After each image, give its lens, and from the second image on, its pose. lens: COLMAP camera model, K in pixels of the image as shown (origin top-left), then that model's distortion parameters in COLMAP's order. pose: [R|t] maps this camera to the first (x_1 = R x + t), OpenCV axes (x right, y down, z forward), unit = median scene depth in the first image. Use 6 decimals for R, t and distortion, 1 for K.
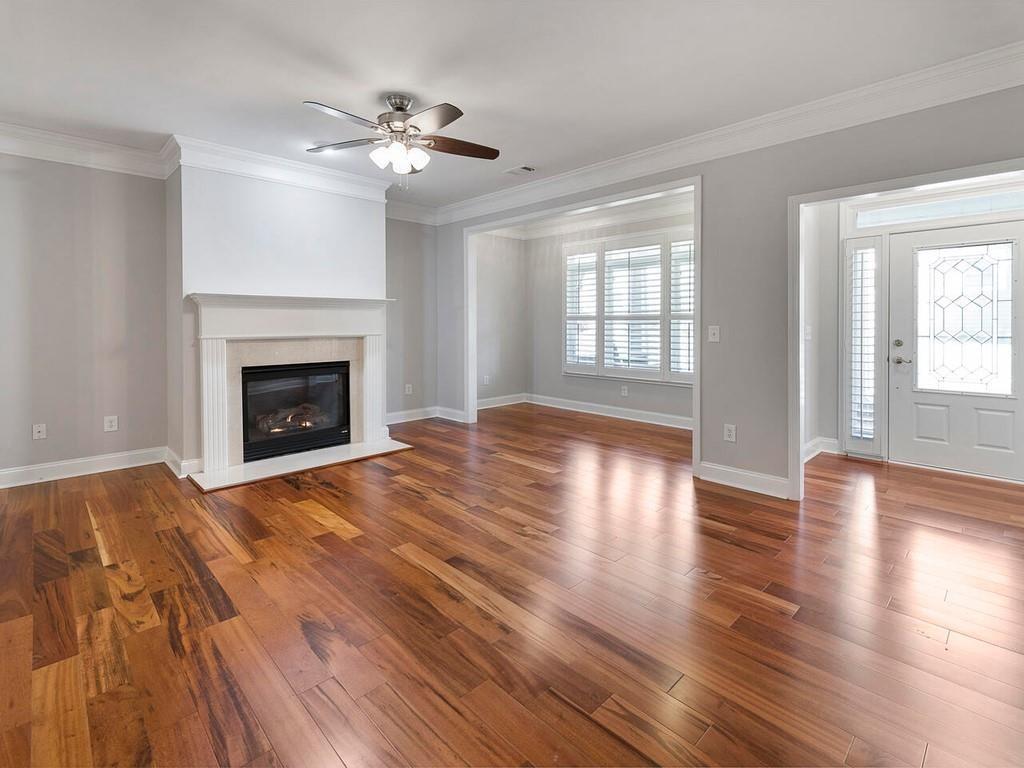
lens RADIAL K [[496.0, 0, 512.0], [0, 496.0, 384.0], [0, 0, 1]] dist [0.000523, 0.000260]
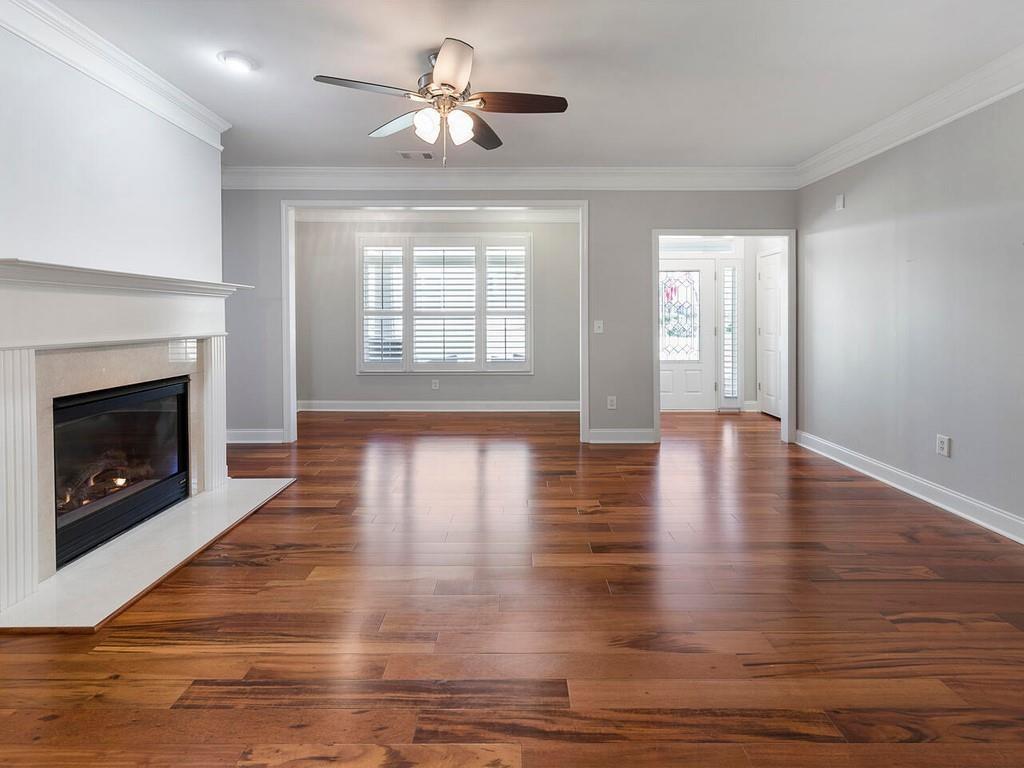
lens RADIAL K [[496.2, 0, 514.4], [0, 496.2, 376.7], [0, 0, 1]] dist [-0.000873, -0.000115]
pose [[0.685401, -0.084915, 0.723197, -0.522969], [0.088772, 0.995513, 0.032757, -0.026991], [-0.722734, 0.041748, 0.689864, 0.220252]]
